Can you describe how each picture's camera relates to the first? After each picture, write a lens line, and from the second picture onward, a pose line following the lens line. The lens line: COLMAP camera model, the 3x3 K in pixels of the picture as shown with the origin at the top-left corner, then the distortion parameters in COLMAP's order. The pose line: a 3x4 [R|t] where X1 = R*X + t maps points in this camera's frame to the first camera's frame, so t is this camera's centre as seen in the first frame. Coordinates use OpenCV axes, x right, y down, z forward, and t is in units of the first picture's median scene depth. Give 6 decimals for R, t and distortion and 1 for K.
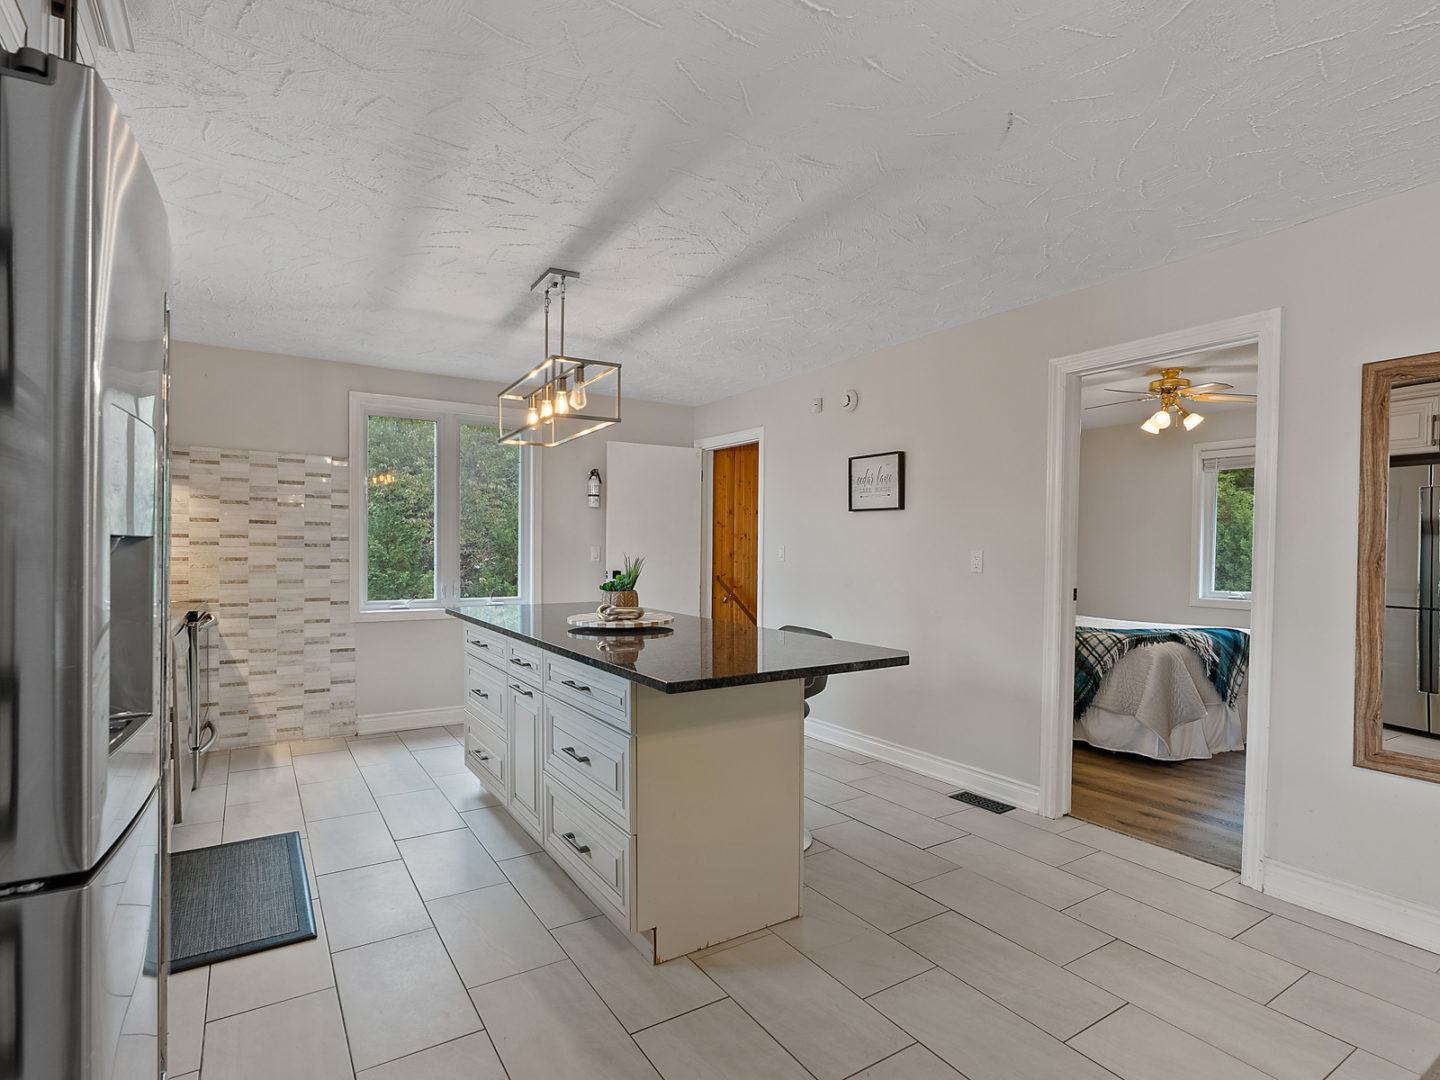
lens RADIAL K [[744.0, 0, 723.3], [0, 744.0, 565.2], [0, 0, 1]] dist [-0.003007, -0.000470]
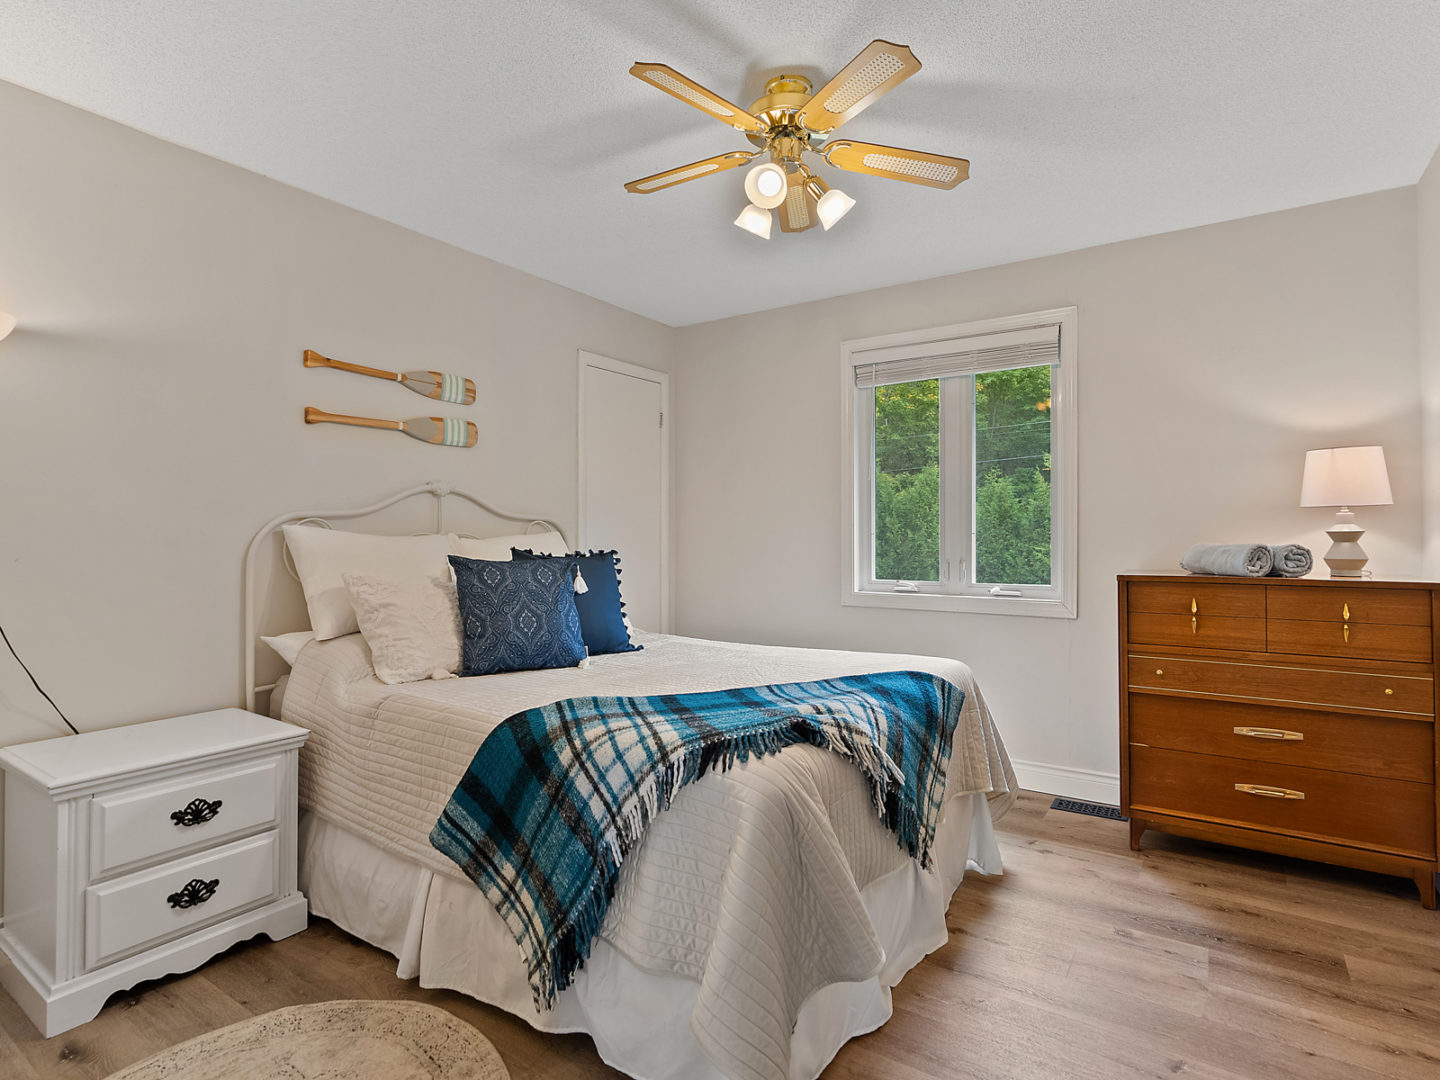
lens RADIAL K [[752.7, 0, 727.5], [0, 752.7, 530.2], [0, 0, 1]] dist [-0.003524, -0.000551]
pose [[0.918562, -0.009456, 0.395163, 0.416596], [0.019485, 0.999582, -0.021375, 0.005459], [-0.394796, 0.027334, 0.918362, 0.653317]]
